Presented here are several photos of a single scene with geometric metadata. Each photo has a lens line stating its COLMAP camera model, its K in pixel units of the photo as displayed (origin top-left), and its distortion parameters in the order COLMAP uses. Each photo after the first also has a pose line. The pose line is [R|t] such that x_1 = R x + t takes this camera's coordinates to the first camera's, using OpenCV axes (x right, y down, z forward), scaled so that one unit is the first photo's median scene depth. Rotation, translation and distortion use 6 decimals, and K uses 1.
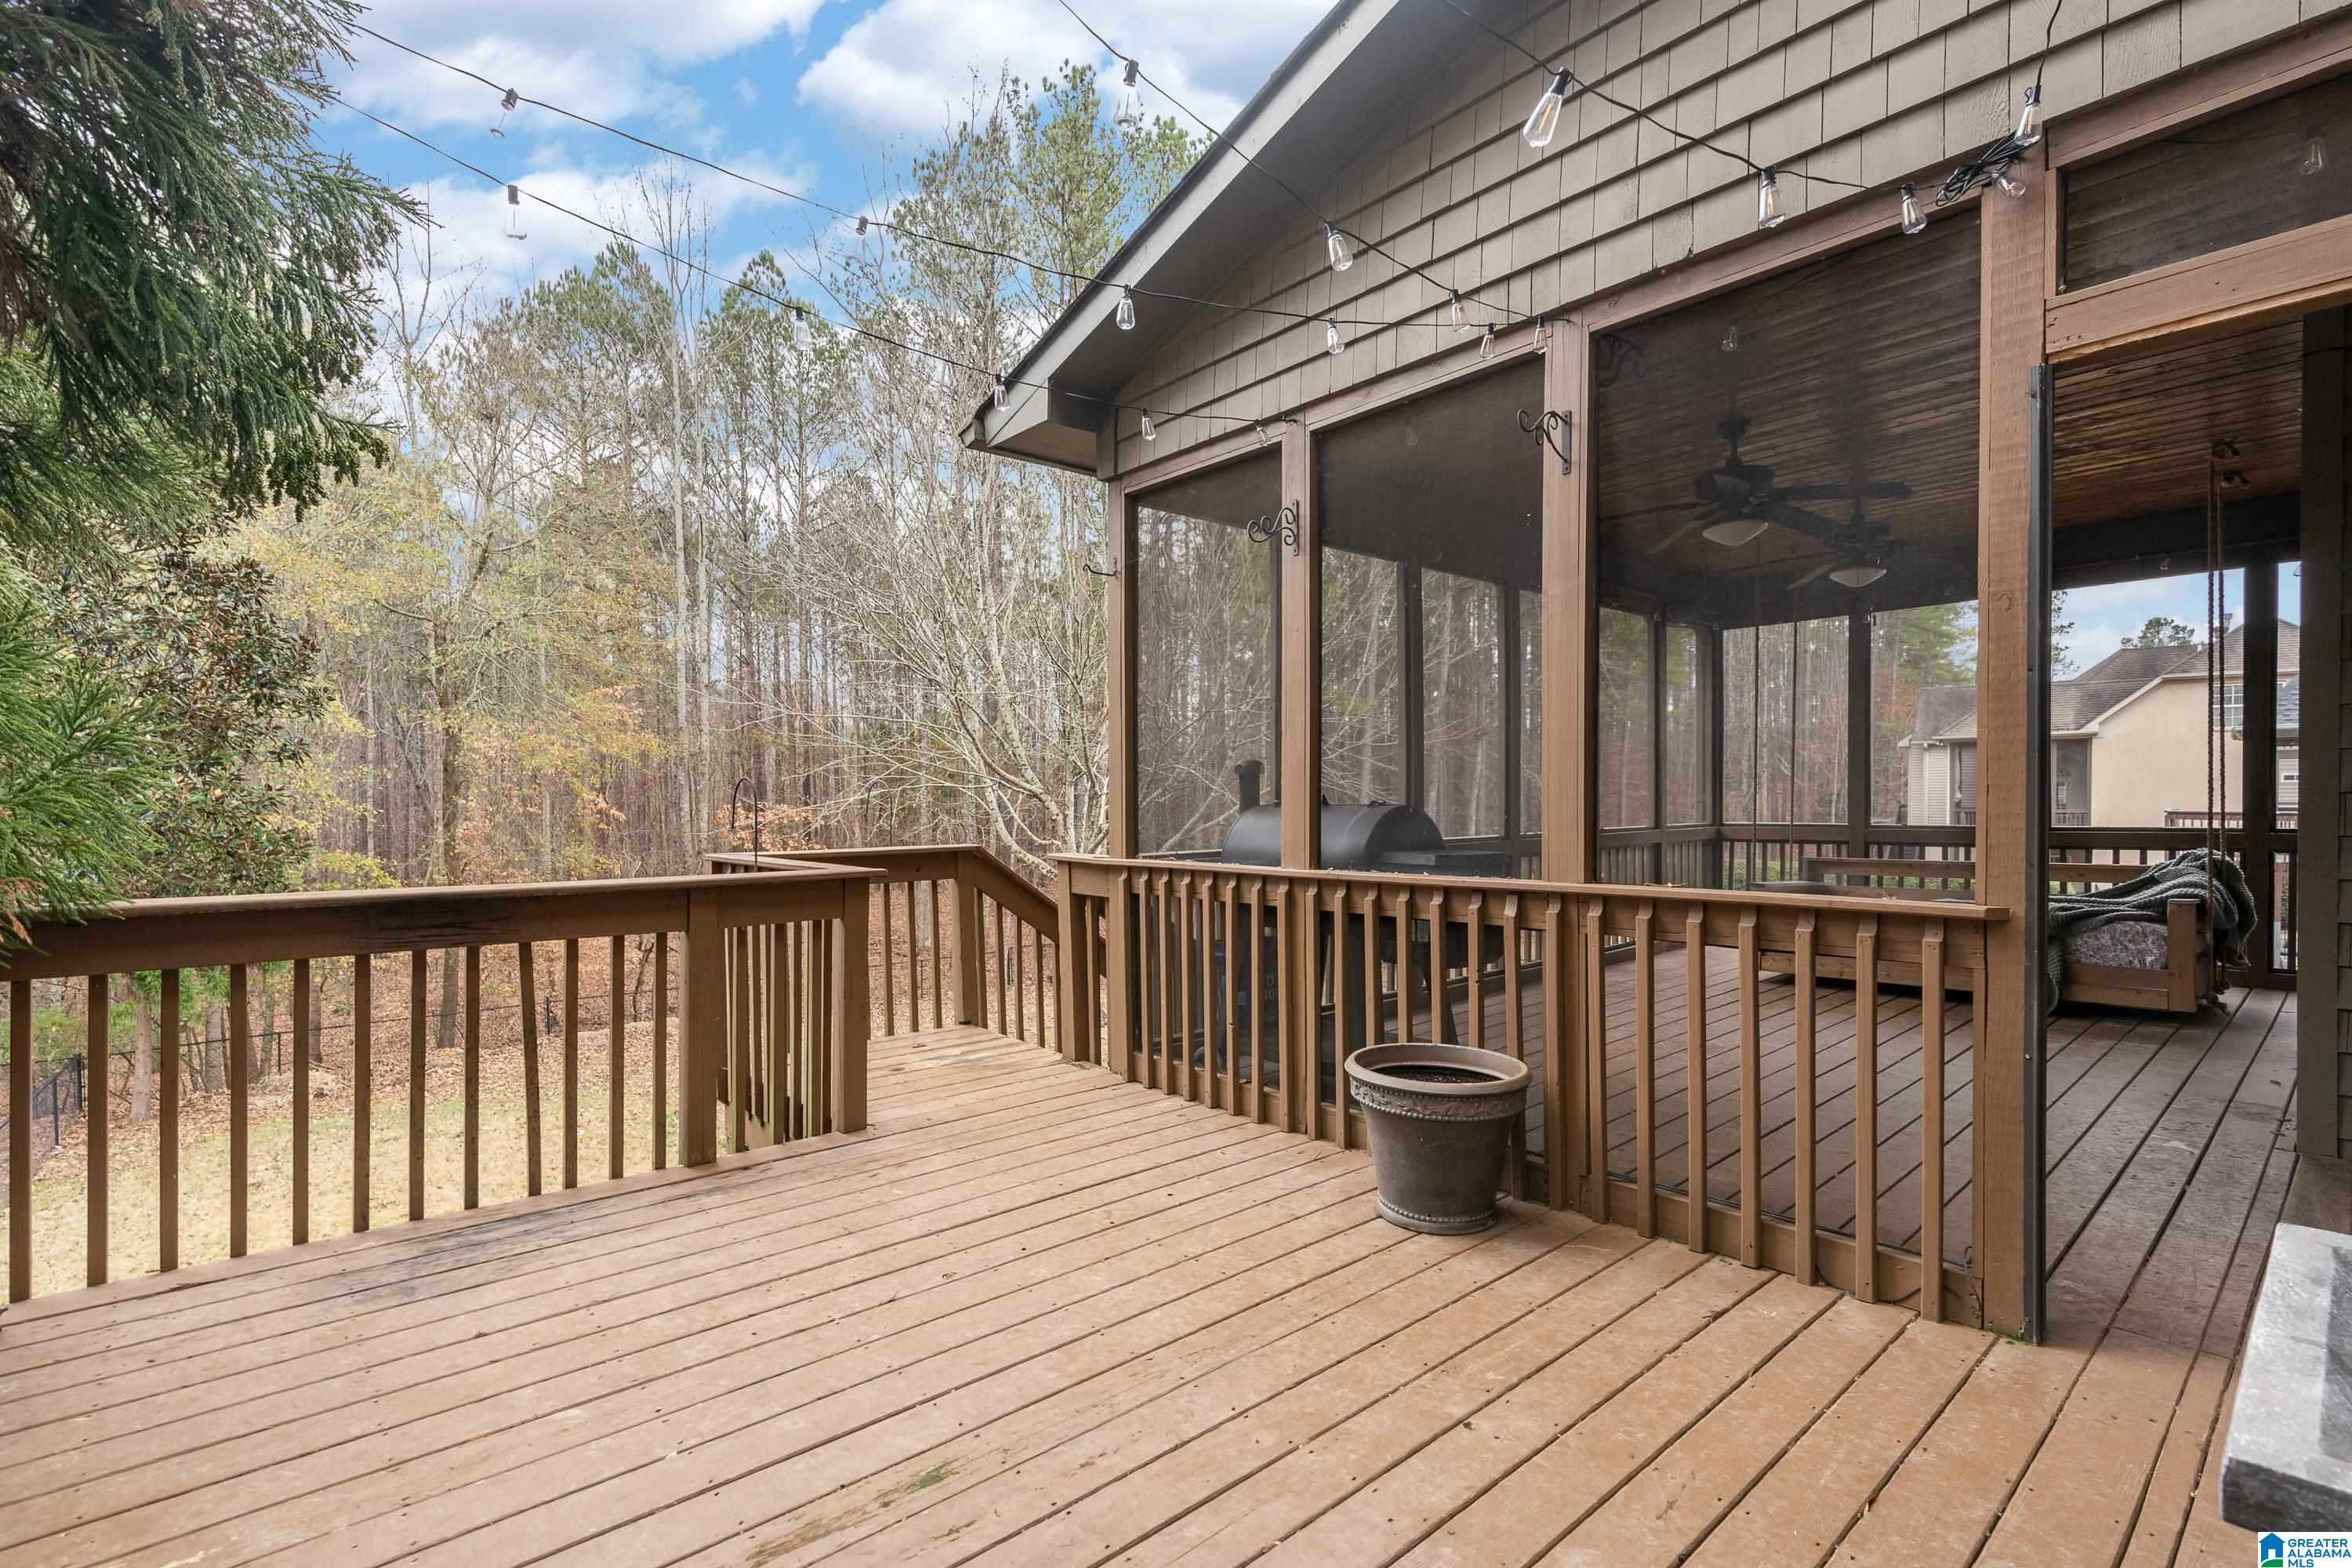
lens RADIAL K [[1073.8, 0, 1174.0], [0, 1073.8, 807.4], [0, 0, 1]] dist [-0.009469, 0.003137]
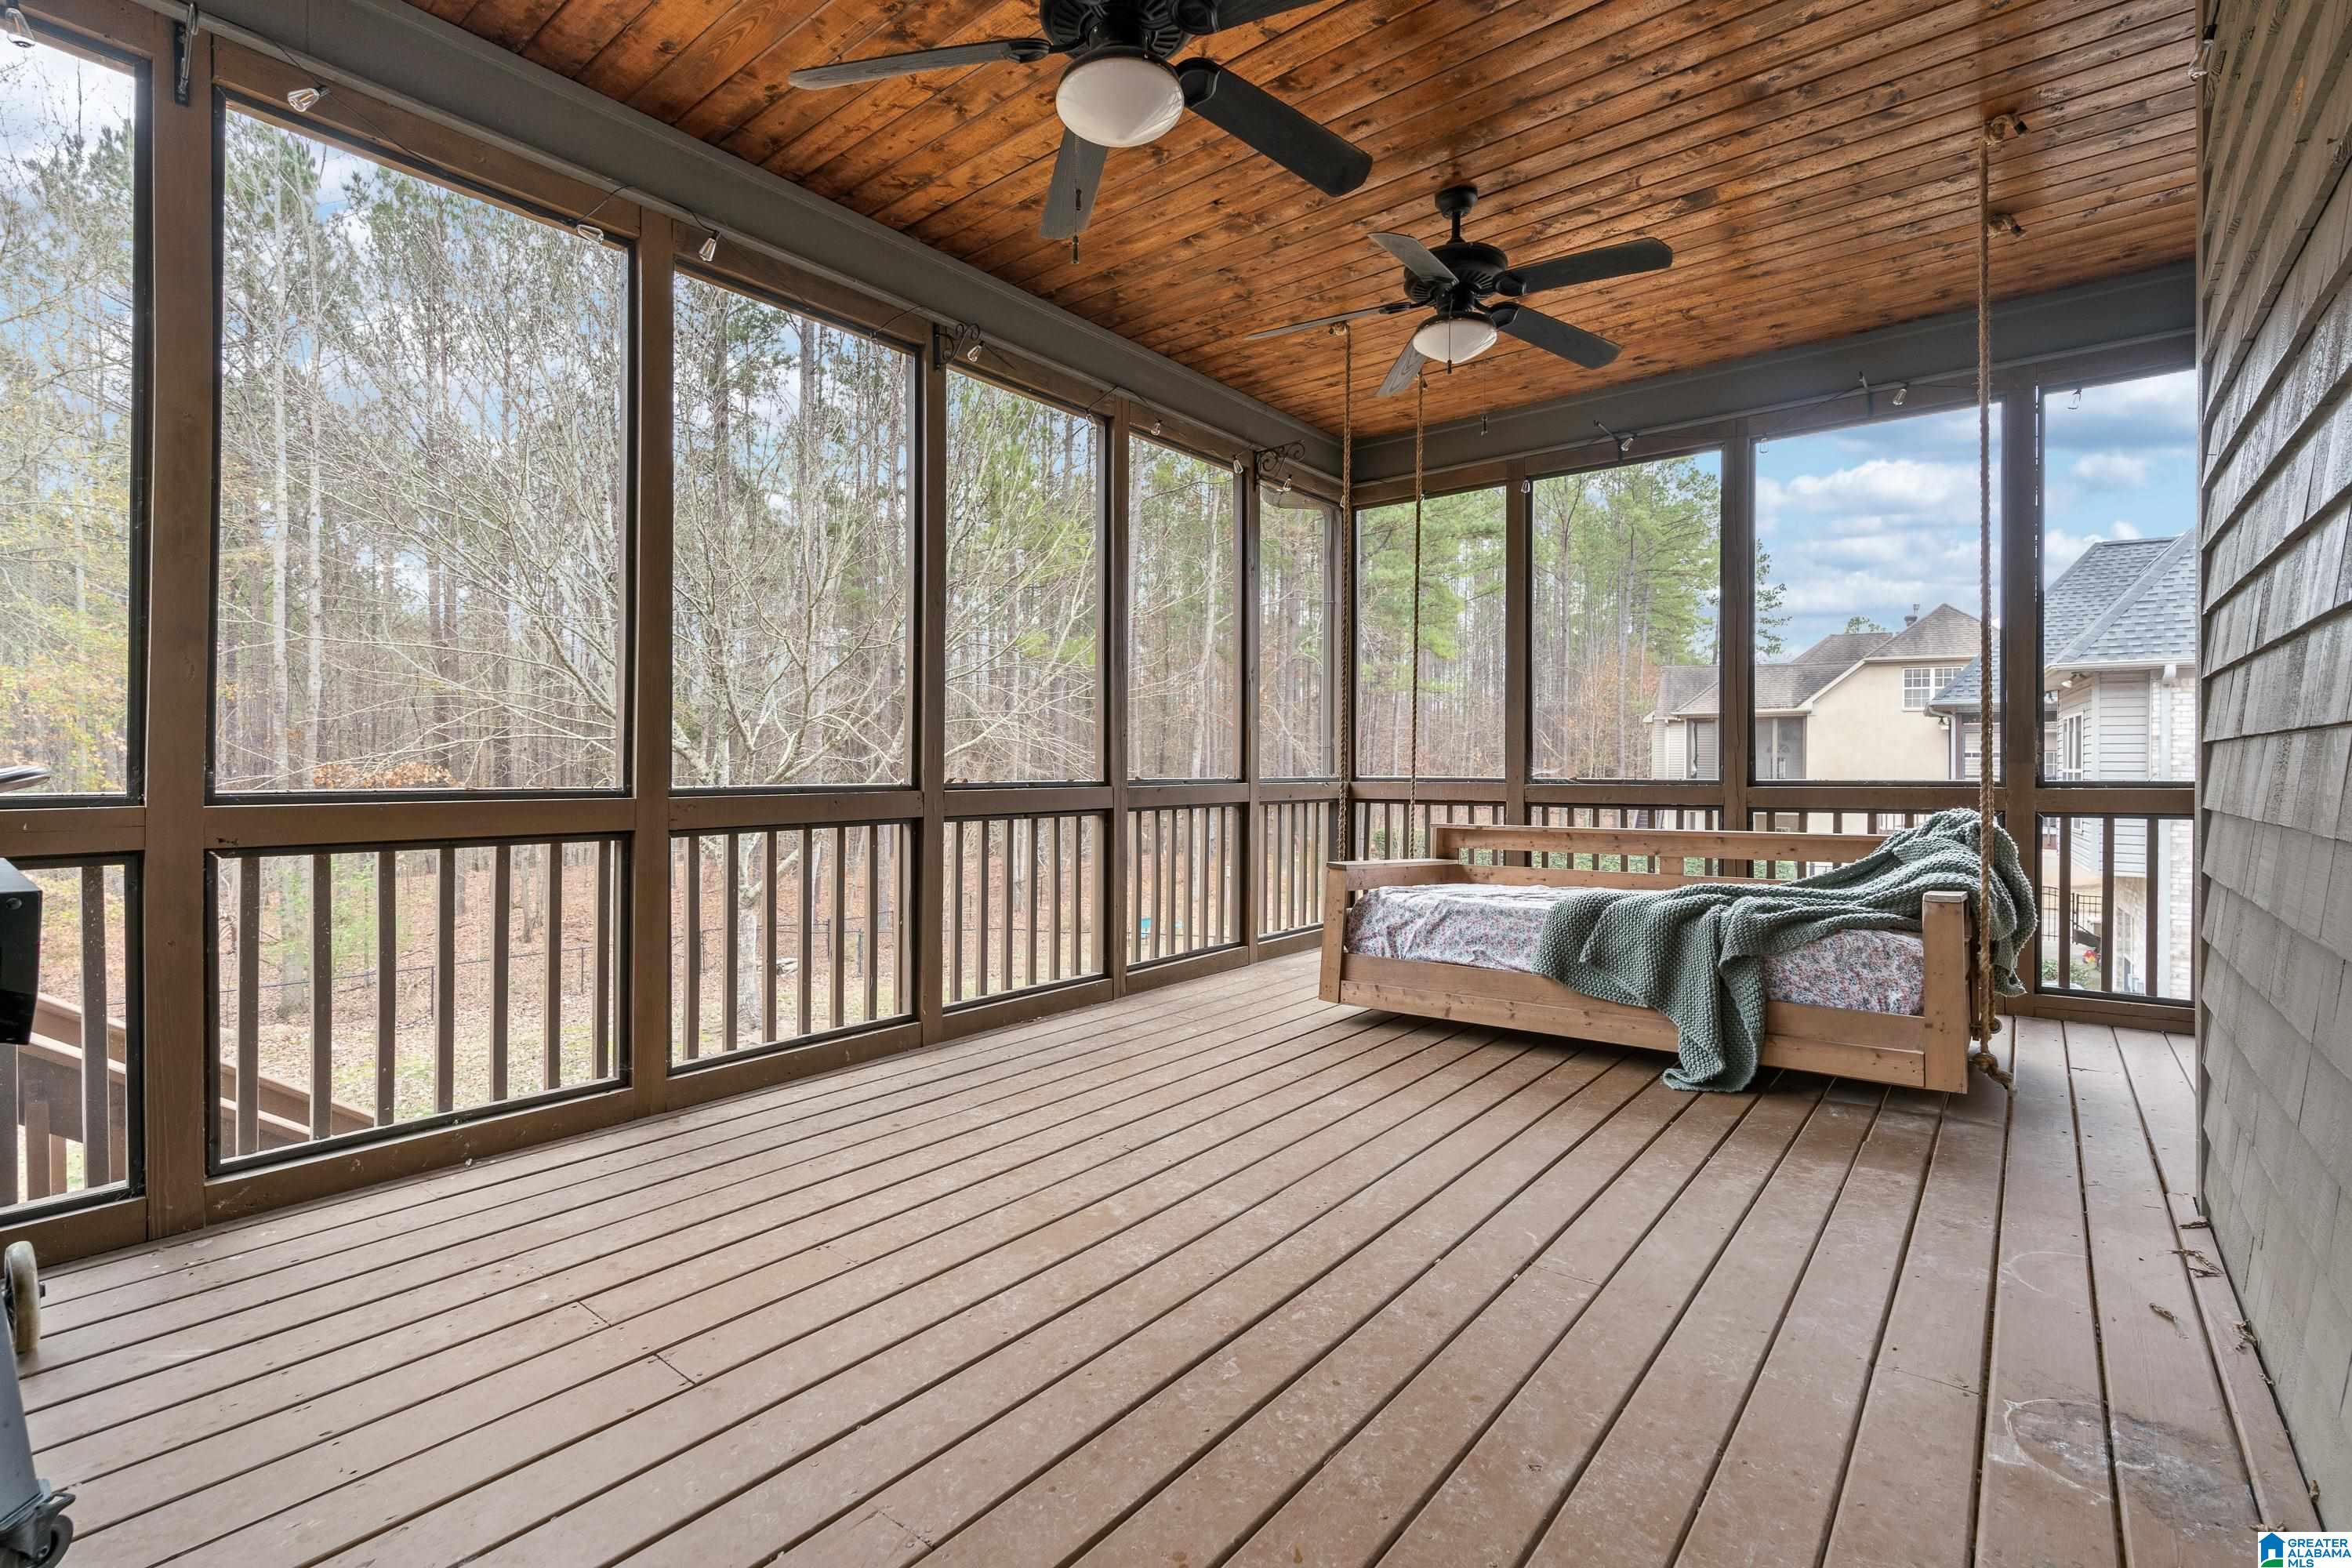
lens RADIAL K [[1073.8, 0, 1174.7], [0, 1073.8, 770.9], [0, 0, 1]] dist [-0.009469, 0.003137]
pose [[0.984307, 0.009203, 0.176222, 0.319074], [-0.007978, 0.999939, -0.007661, 0.020066], [-0.176282, 0.006135, 0.984321, 0.372446]]
